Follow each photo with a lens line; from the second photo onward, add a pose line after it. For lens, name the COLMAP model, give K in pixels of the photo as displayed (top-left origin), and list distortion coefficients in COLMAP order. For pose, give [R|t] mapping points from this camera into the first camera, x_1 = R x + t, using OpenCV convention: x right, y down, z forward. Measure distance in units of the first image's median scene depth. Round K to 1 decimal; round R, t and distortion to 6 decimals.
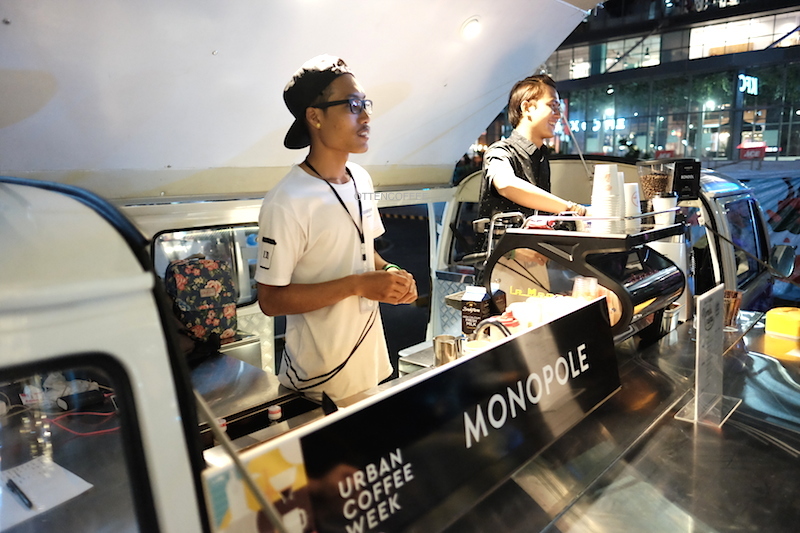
lens RADIAL K [[556.8, 0, 399.8], [0, 556.8, 266.2], [0, 0, 1]] dist [-0.068467, -0.000778]
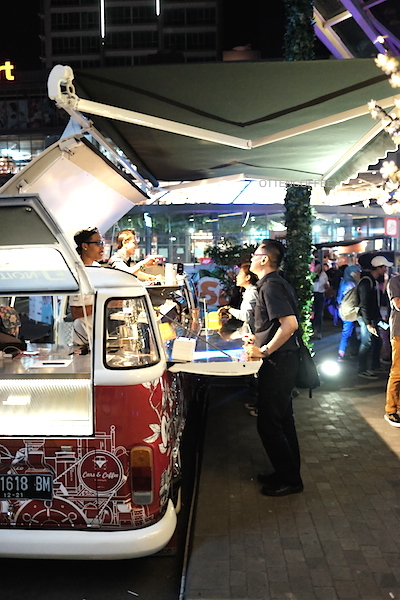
lens RADIAL K [[417.6, 0, 200.0], [0, 417.6, 300.0], [0, 0, 1]] dist [-0.068467, -0.000778]
pose [[0.762263, -0.040622, 0.645992, -0.922085], [0.111517, 0.991347, -0.069249, 0.183048], [-0.637589, 0.124825, 0.760197, -0.810219]]
